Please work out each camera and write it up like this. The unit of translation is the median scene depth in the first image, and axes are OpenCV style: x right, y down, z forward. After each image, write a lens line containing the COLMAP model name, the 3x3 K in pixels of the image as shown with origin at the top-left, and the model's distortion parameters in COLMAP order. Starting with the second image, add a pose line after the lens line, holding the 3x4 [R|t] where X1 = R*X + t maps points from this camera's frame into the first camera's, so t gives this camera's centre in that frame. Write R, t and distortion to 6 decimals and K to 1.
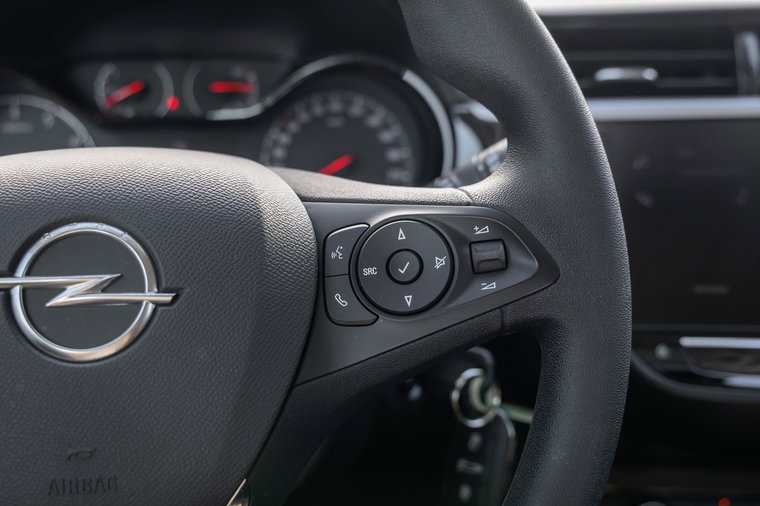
lens RADIAL K [[992.5, 0, 380.0], [0, 992.5, 253.0], [0, 0, 1]] dist [0.074174, -0.034231]
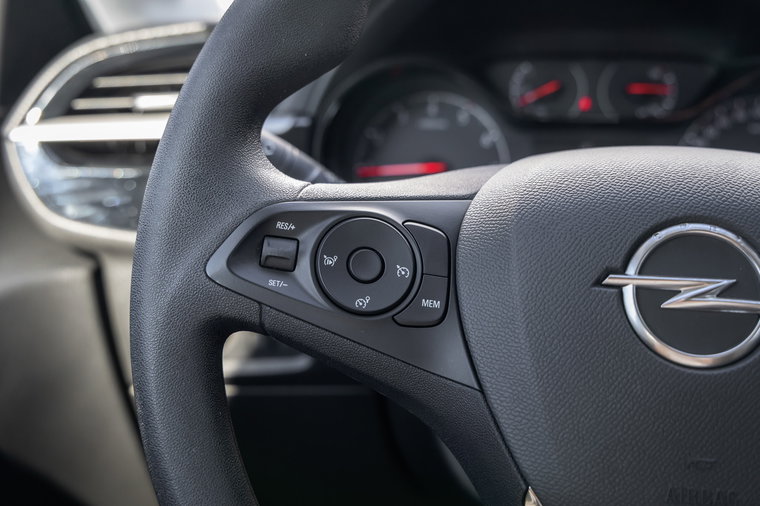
lens RADIAL K [[992.5, 0, 380.0], [0, 992.5, 253.0], [0, 0, 1]] dist [0.074174, -0.034231]
pose [[0.978547, 0.064345, -0.195718, -0.404033], [-0.065348, 0.997862, 0.001335, 0.016590], [0.195386, 0.011484, 0.980659, -0.005467]]
